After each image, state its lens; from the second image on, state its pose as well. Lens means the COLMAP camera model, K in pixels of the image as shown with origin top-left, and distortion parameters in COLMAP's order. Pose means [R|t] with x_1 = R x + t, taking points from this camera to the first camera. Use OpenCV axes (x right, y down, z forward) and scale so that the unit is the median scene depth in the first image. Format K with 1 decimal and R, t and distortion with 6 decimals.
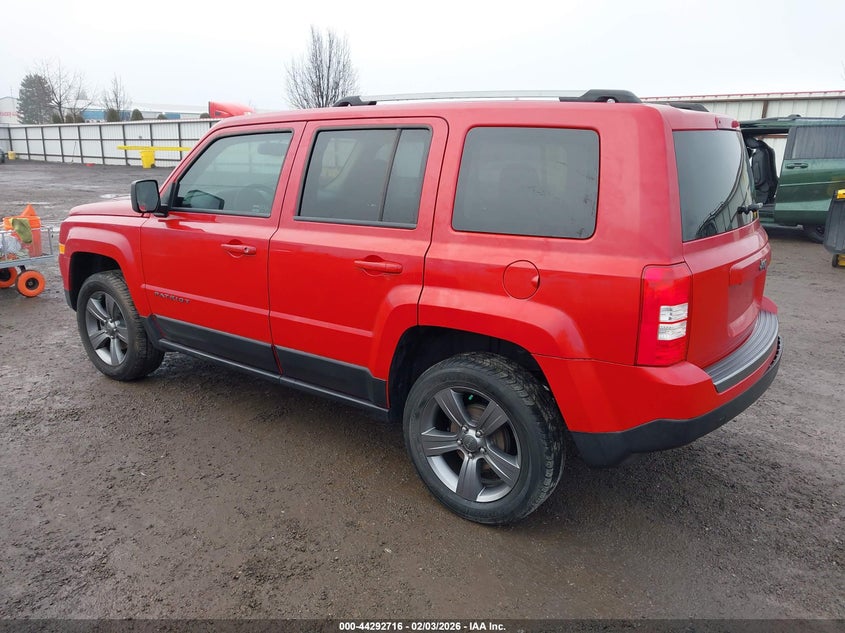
lens RADIAL K [[686.8, 0, 412.0], [0, 686.8, 313.3], [0, 0, 1]] dist [-0.004243, -0.002903]
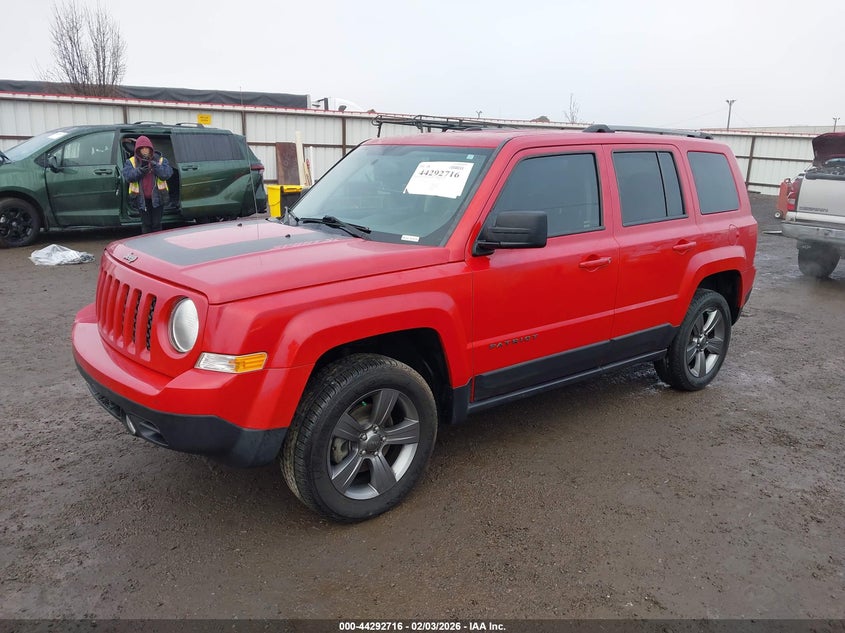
lens RADIAL K [[686.8, 0, 424.1], [0, 686.8, 316.9], [0, 0, 1]] dist [-0.004243, -0.002903]
pose [[0.232469, -0.235422, 0.943681, -1.409909], [0.226116, 0.956760, 0.182983, -0.282069], [-0.945954, 0.170843, 0.275650, 1.019294]]
